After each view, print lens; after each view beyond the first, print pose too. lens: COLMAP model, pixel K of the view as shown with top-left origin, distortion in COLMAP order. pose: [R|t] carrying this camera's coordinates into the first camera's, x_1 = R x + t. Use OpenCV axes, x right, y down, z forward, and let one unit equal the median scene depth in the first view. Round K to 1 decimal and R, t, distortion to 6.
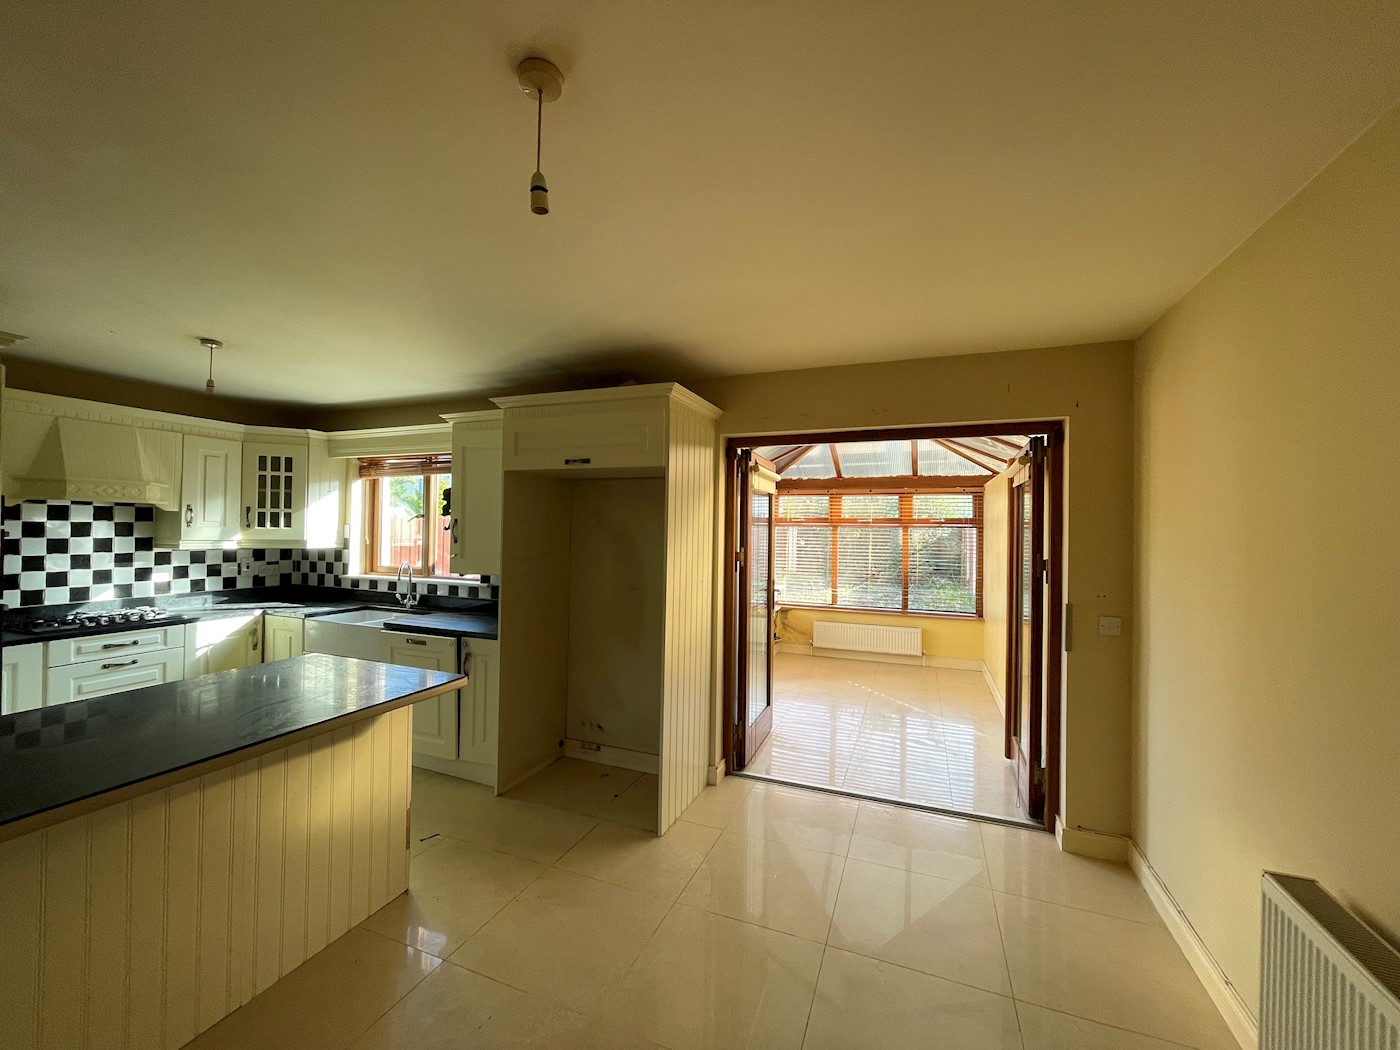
lens RADIAL K [[560.6, 0, 700.0], [0, 560.6, 525.0], [0, 0, 1]] dist [0.001015, 0.000061]
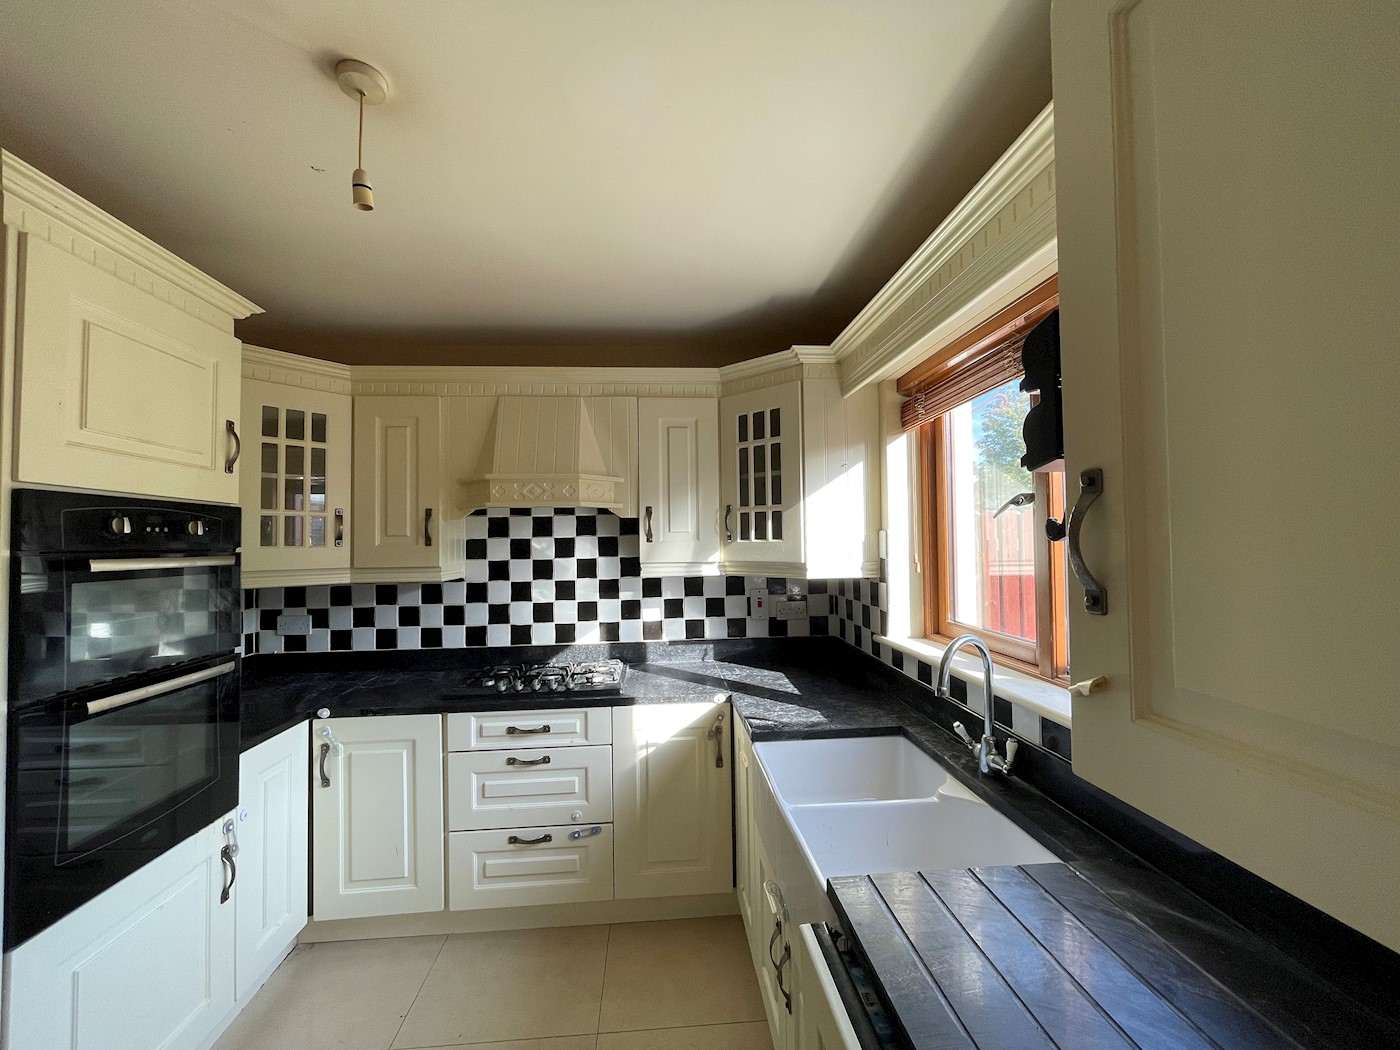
lens RADIAL K [[560.6, 0, 700.0], [0, 560.6, 525.0], [0, 0, 1]] dist [0.001015, 0.000061]
pose [[0.442621, -0.042865, -0.895684, -0.300592], [0.027513, 0.999036, -0.034215, 0.007370], [0.896287, -0.009499, 0.443374, 0.730358]]
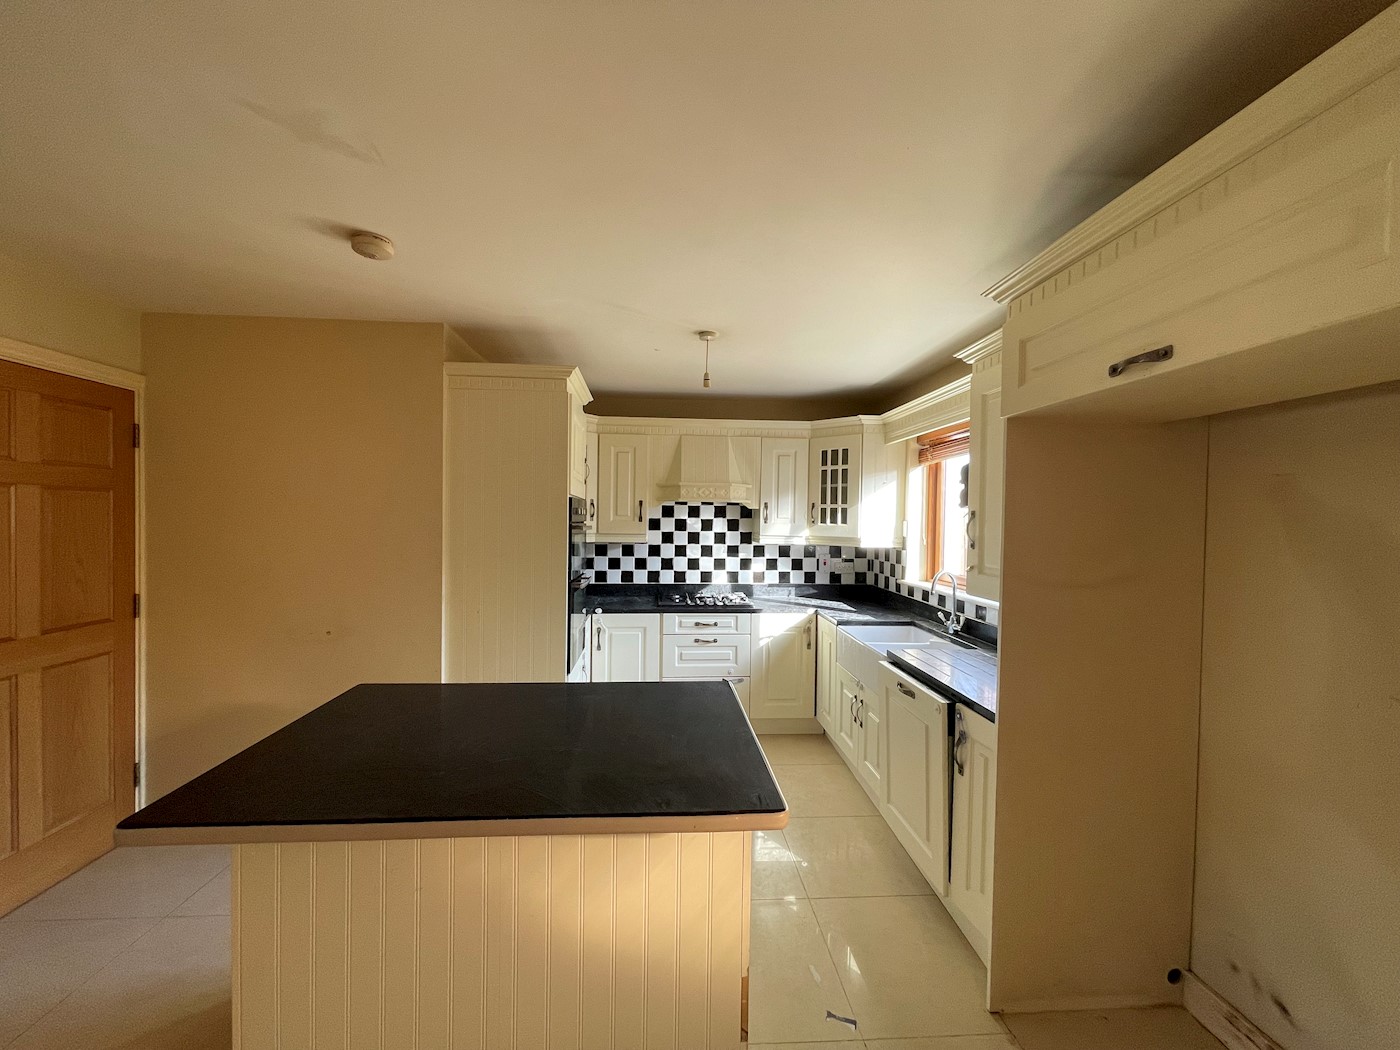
lens RADIAL K [[564.2, 0, 694.1], [0, 564.2, 525.2], [0, 0, 1]] dist [-0.000495, -0.000490]
pose [[0.426785, 0.005259, -0.904338, 0.009808], [-0.001561, 0.999986, 0.005078, 0.002125], [0.904352, -0.000755, 0.426787, 0.391015]]
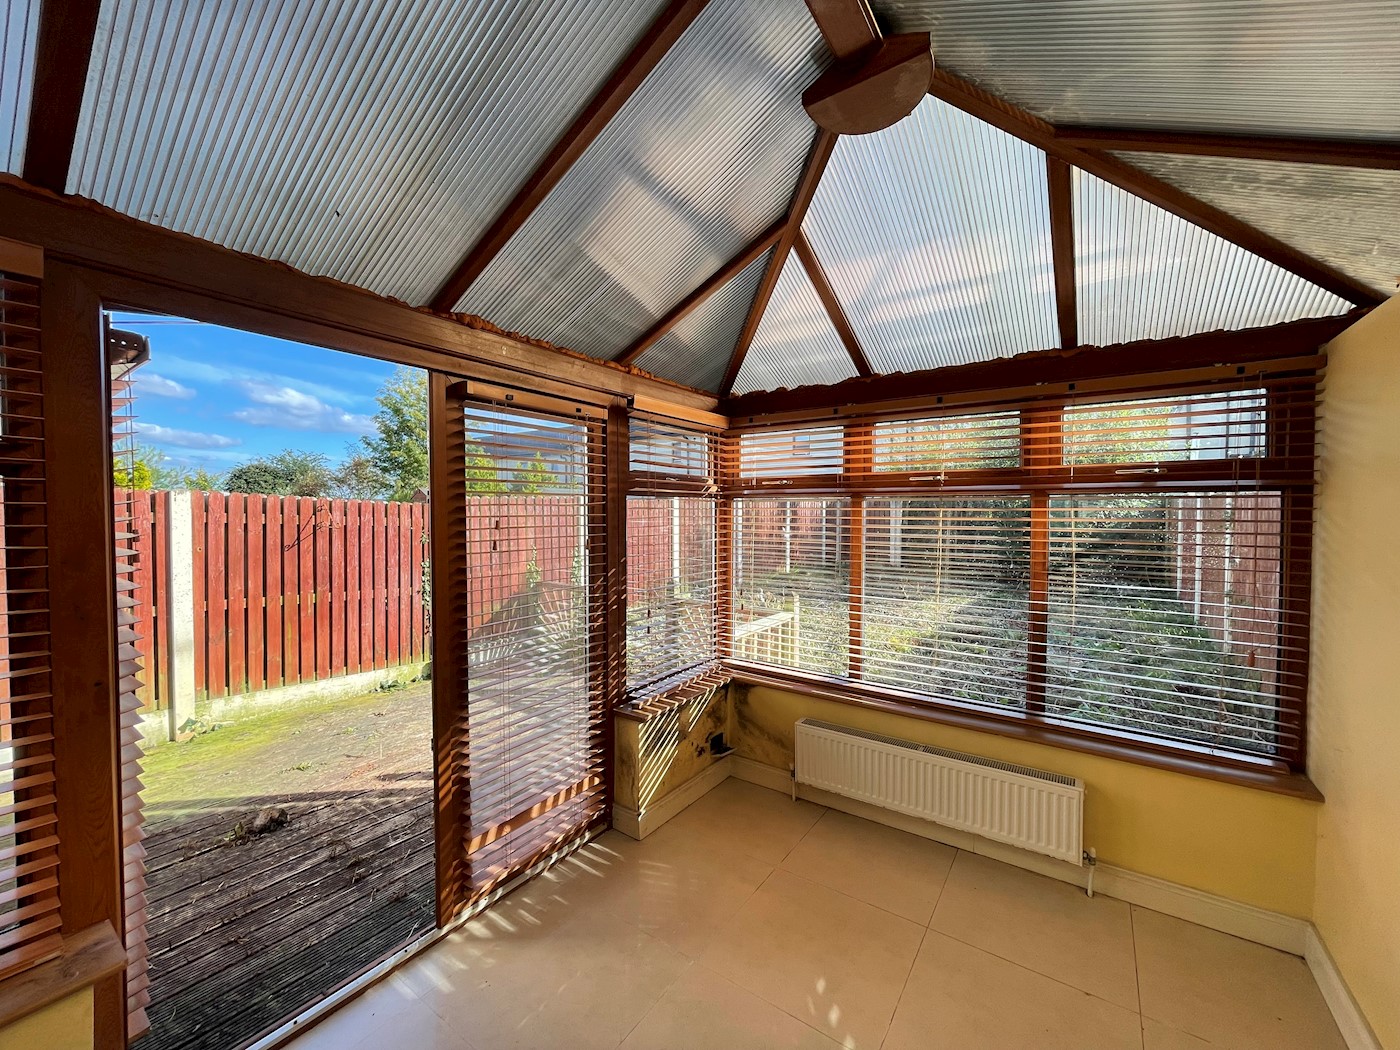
lens RADIAL K [[570.5, 0, 703.4], [0, 570.5, 524.6], [0, 0, 1]] dist [0.000273, 0.000578]
pose [[0.975253, -0.003272, -0.221067, 0.389996], [0.010555, 0.999439, 0.031771, 0.017468], [0.220839, -0.033318, 0.974741, 0.973706]]
